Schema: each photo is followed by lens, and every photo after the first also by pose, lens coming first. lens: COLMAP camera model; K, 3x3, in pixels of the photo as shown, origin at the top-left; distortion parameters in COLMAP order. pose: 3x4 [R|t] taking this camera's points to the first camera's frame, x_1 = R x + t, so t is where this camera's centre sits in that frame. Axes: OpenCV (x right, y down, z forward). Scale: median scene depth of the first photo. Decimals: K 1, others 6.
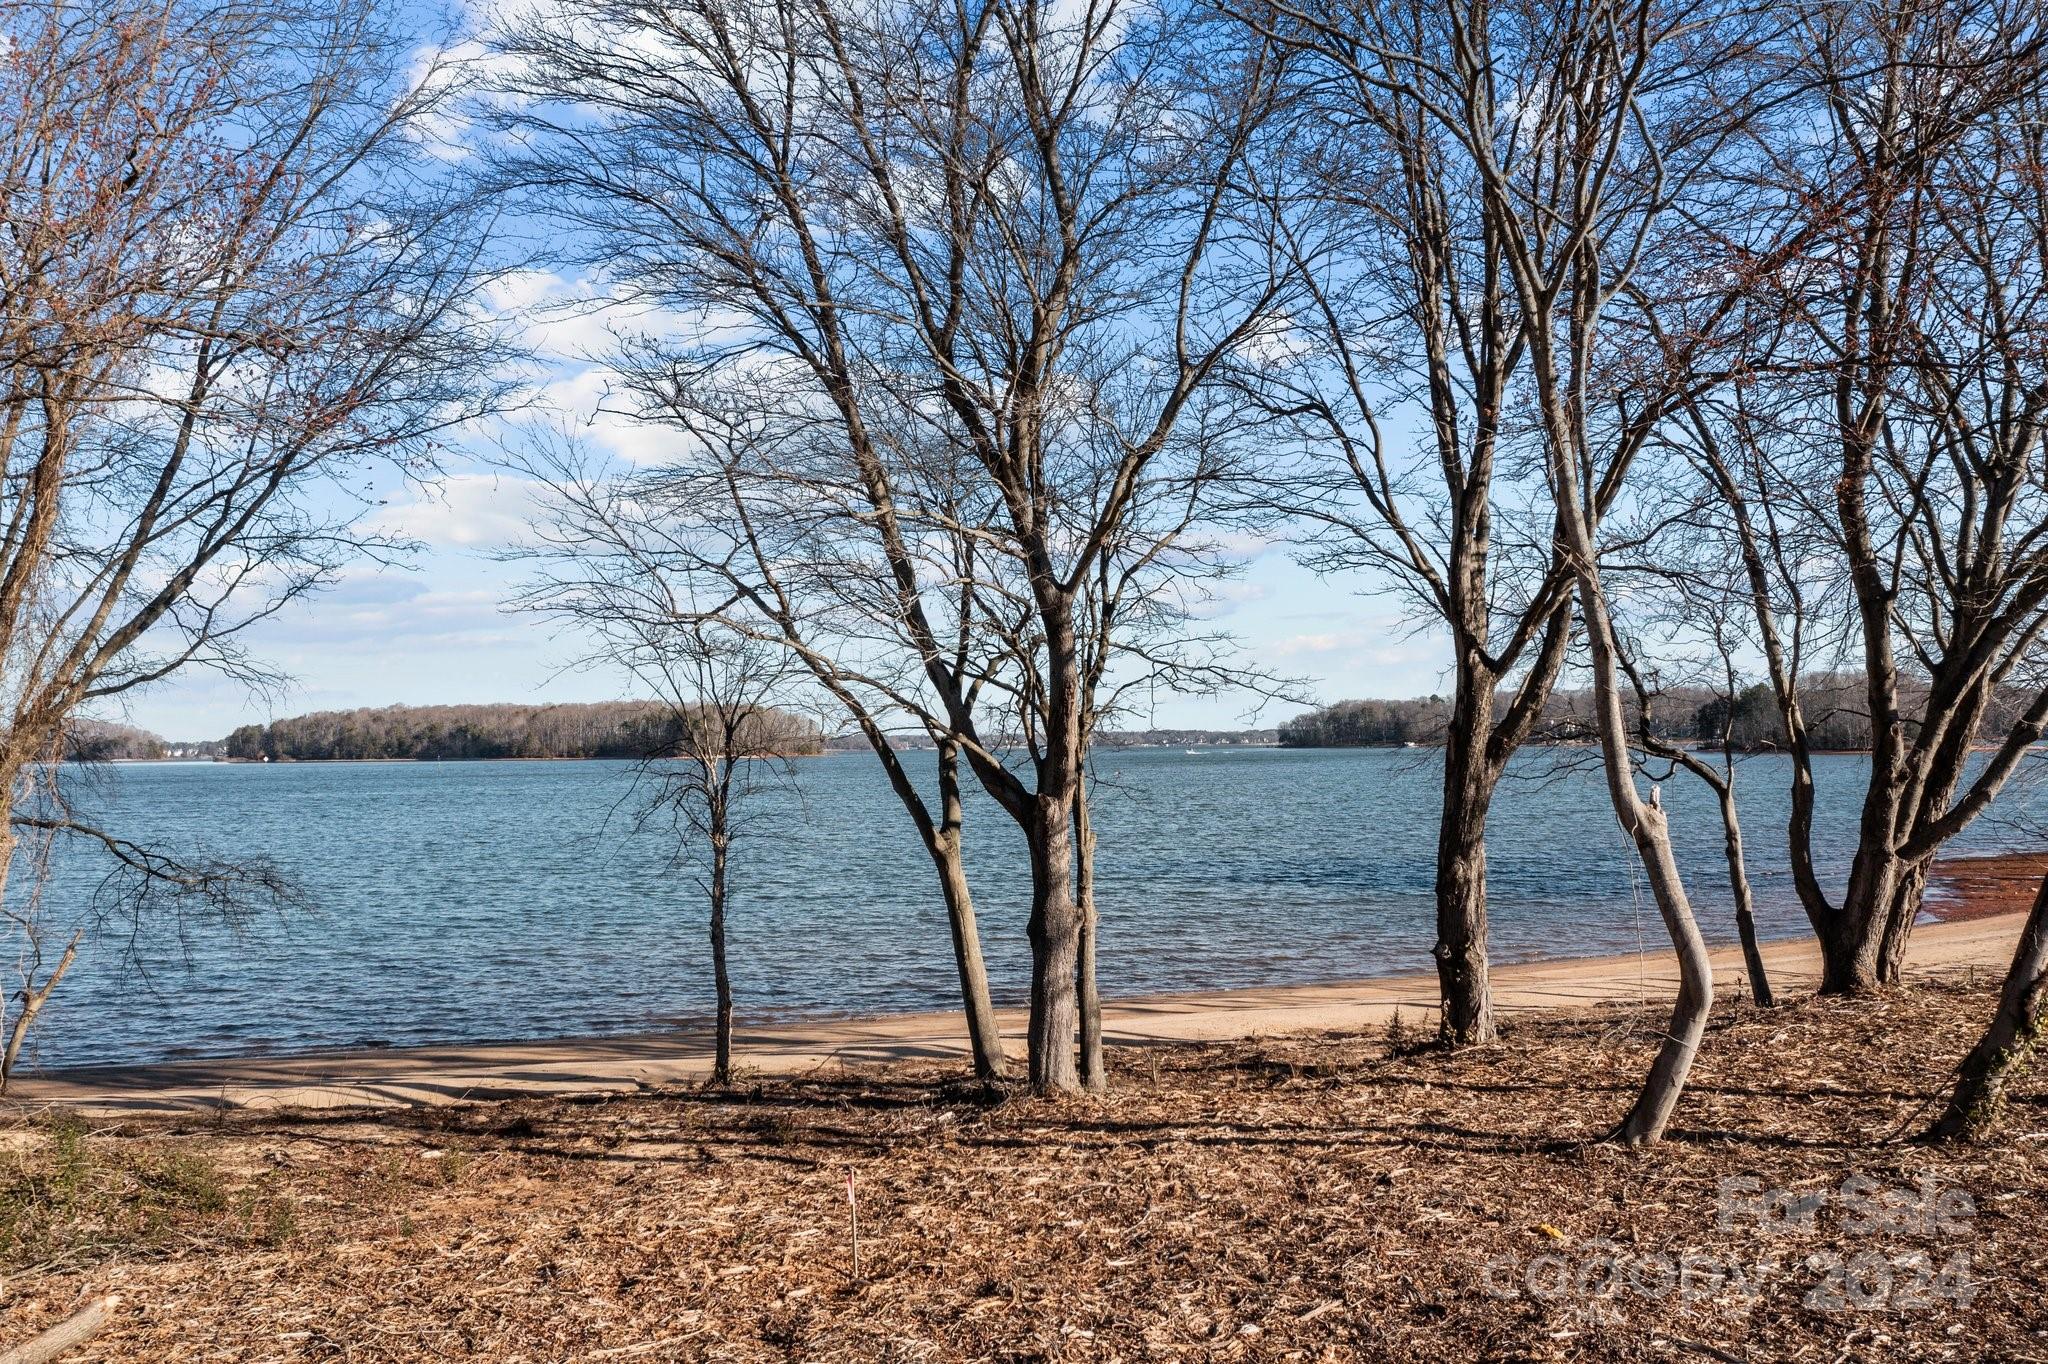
lens RADIAL K [[1664.9, 0, 1024.0], [0, 1664.9, 682.0], [0, 0, 1]] dist [-0.001598, 0.000896]
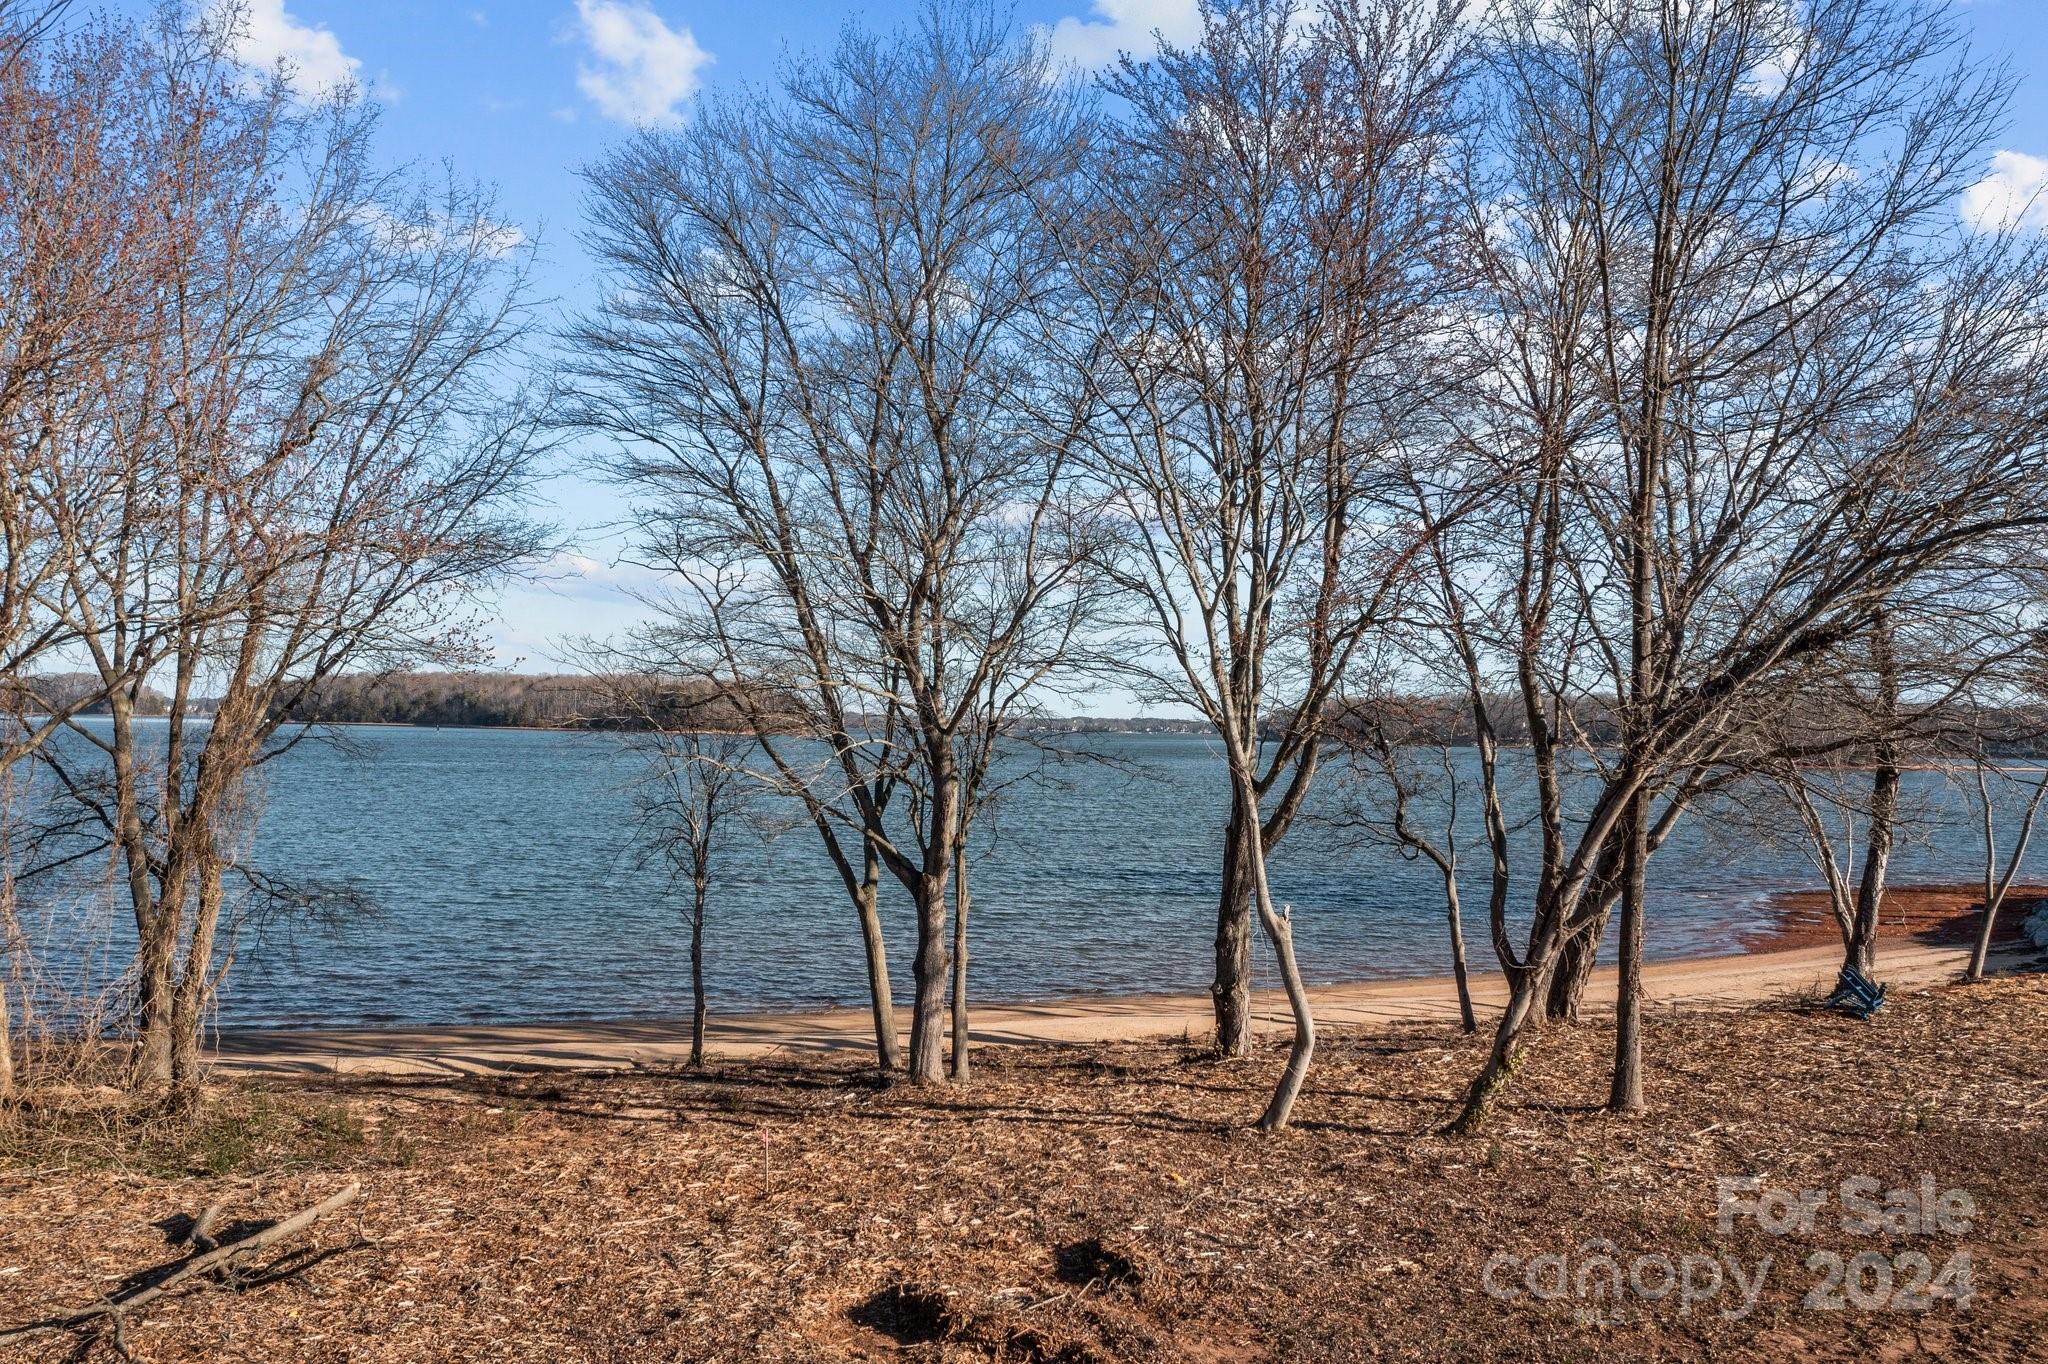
lens RADIAL K [[1653.9, 0, 1024.0], [0, 1653.9, 682.0], [0, 0, 1]] dist [0.003445, 0.000528]
pose [[0.999432, 0.033312, 0.005132, 0.081582], [-0.033374, 0.999366, 0.012412, -0.115747], [-0.004715, -0.012576, 0.999910, -0.412181]]
